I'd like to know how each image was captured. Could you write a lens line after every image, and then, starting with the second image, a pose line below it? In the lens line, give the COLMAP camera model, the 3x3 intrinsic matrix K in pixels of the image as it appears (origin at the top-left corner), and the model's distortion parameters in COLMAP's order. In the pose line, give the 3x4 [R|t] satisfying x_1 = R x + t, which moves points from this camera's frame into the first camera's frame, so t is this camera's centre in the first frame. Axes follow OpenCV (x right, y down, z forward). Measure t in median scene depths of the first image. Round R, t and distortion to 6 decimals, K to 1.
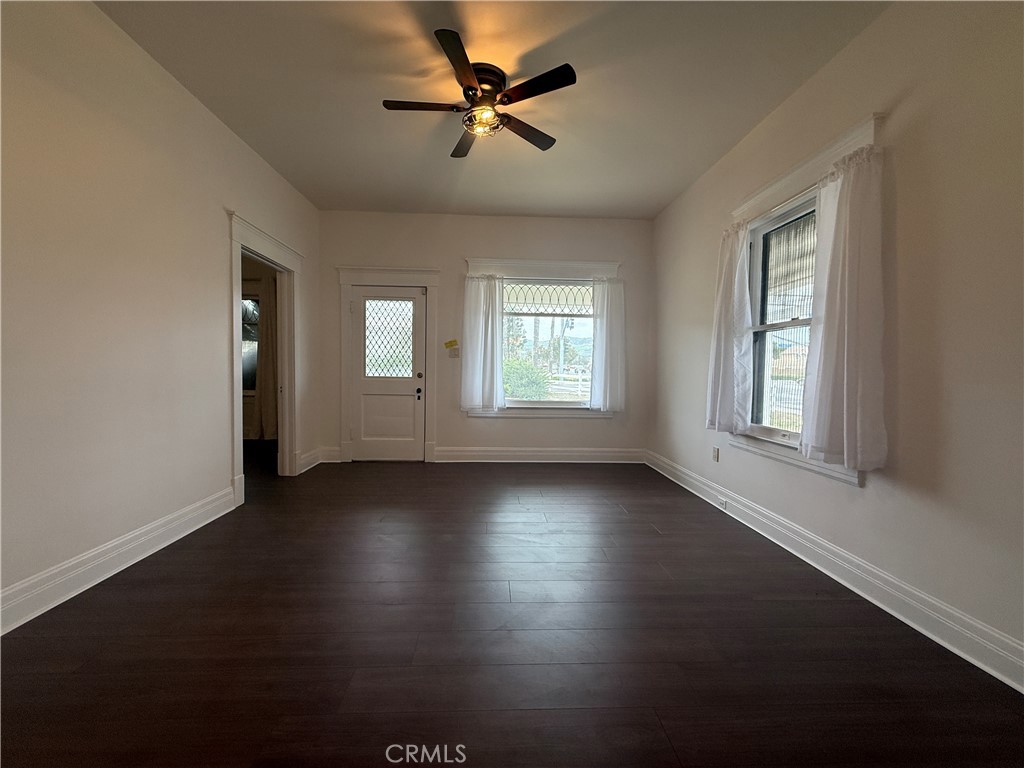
lens RADIAL K [[409.3, 0, 509.9], [0, 409.3, 387.0], [0, 0, 1]] dist [-0.010623, 0.000019]
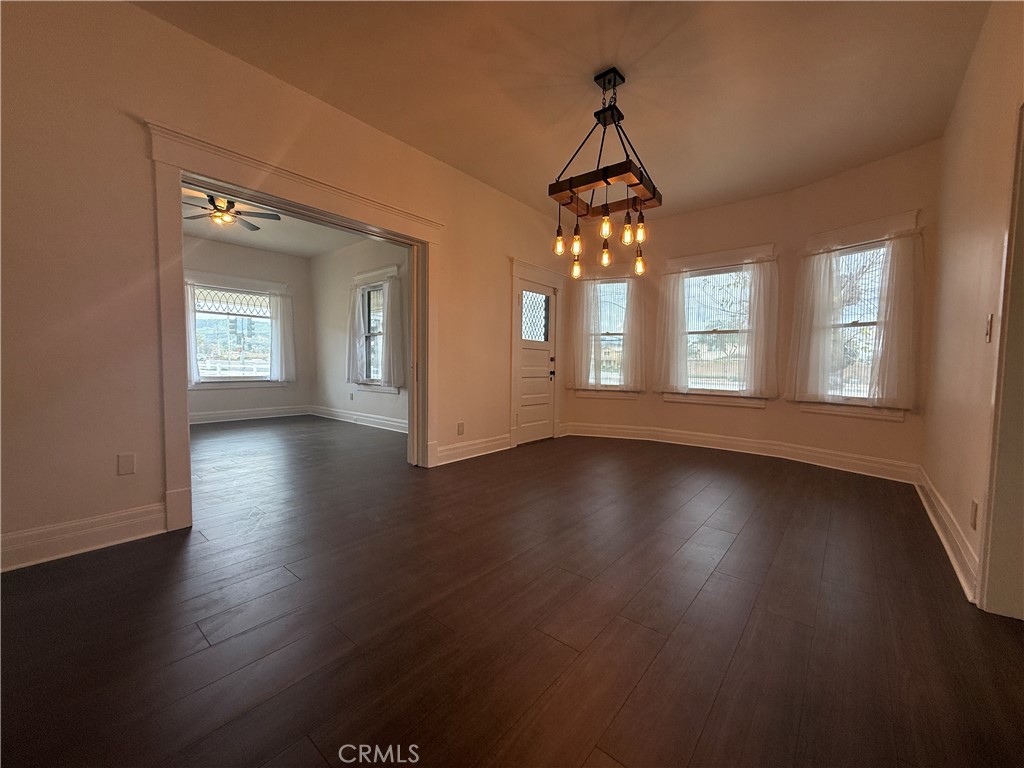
lens RADIAL K [[409.3, 0, 512.9], [0, 409.3, 385.5], [0, 0, 1]] dist [-0.010623, 0.000019]
pose [[0.681584, -0.046760, 0.730245, -0.460744], [0.030657, 0.998905, 0.035349, 0.074362], [-0.731098, -0.001706, 0.682271, -1.046667]]
